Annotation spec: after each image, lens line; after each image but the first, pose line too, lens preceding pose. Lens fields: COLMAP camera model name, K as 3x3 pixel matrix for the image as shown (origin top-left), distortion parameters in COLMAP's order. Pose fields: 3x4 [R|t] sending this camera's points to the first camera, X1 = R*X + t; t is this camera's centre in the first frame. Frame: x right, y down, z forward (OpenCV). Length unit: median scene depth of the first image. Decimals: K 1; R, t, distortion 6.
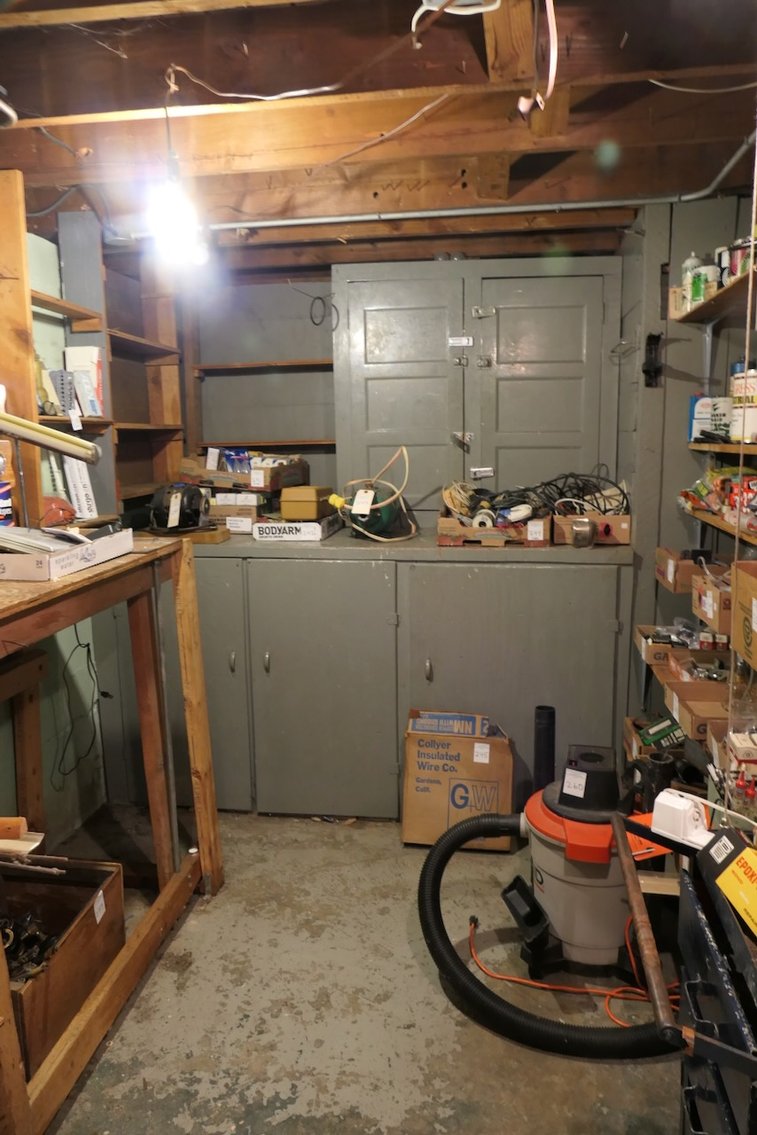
lens RADIAL K [[808.2, 0, 382.9], [0, 808.2, 565.6], [0, 0, 1]] dist [0.000782, -0.003031]
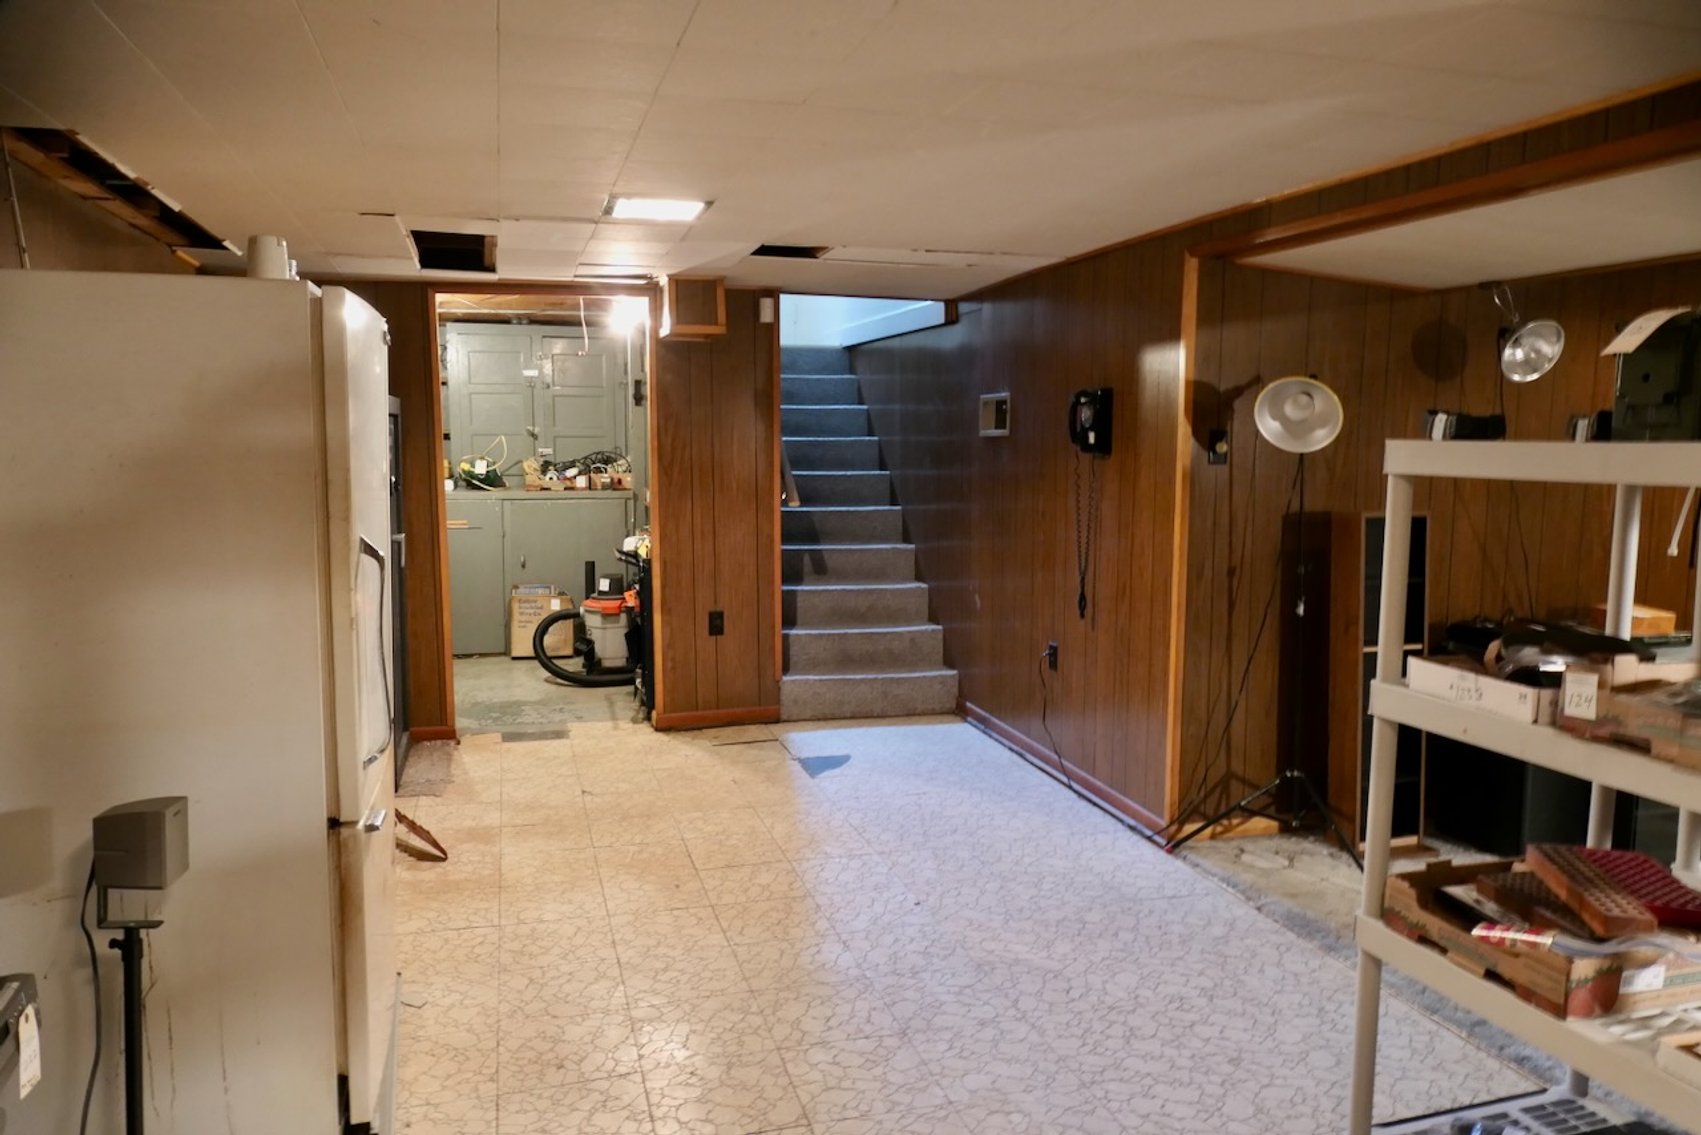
lens RADIAL K [[1211.2, 0, 849.0], [0, 1211.2, 553.4], [0, 0, 1]] dist [0.000782, -0.003031]
pose [[0.914667, -0.025745, 0.403386, -0.362362], [0.048719, 0.997716, -0.046793, 0.273669], [-0.401260, 0.062453, 0.913833, -1.721952]]
